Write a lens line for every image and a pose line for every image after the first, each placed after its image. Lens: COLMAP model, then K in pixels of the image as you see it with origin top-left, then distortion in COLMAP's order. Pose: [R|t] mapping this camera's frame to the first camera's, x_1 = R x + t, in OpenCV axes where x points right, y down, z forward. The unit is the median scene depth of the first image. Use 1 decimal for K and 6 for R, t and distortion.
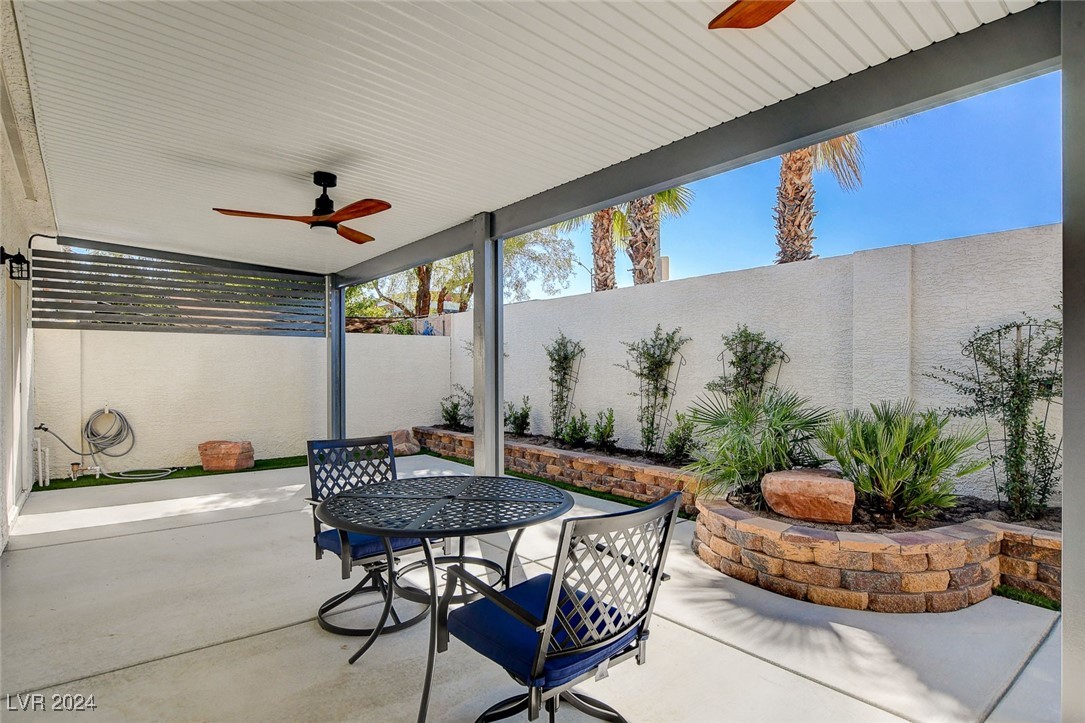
lens RADIAL K [[571.4, 0, 542.5], [0, 571.4, 361.5], [0, 0, 1]] dist [0.000111, -0.000042]
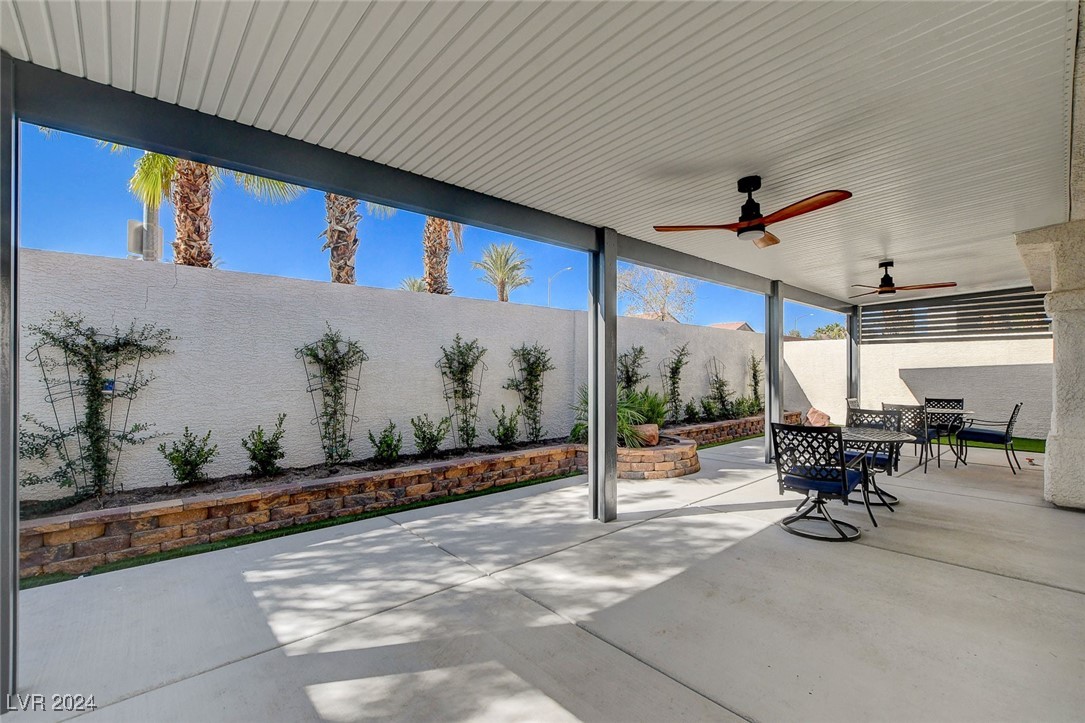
lens RADIAL K [[475.6, 0, 546.8], [0, 475.6, 367.7], [0, 0, 1]] dist [-0.019631, -0.000079]
pose [[-0.046528, 0.014978, 0.998805, -0.754094], [-0.007908, 0.999851, -0.015362, 0.014733], [-0.998886, -0.008613, -0.046403, 0.888293]]
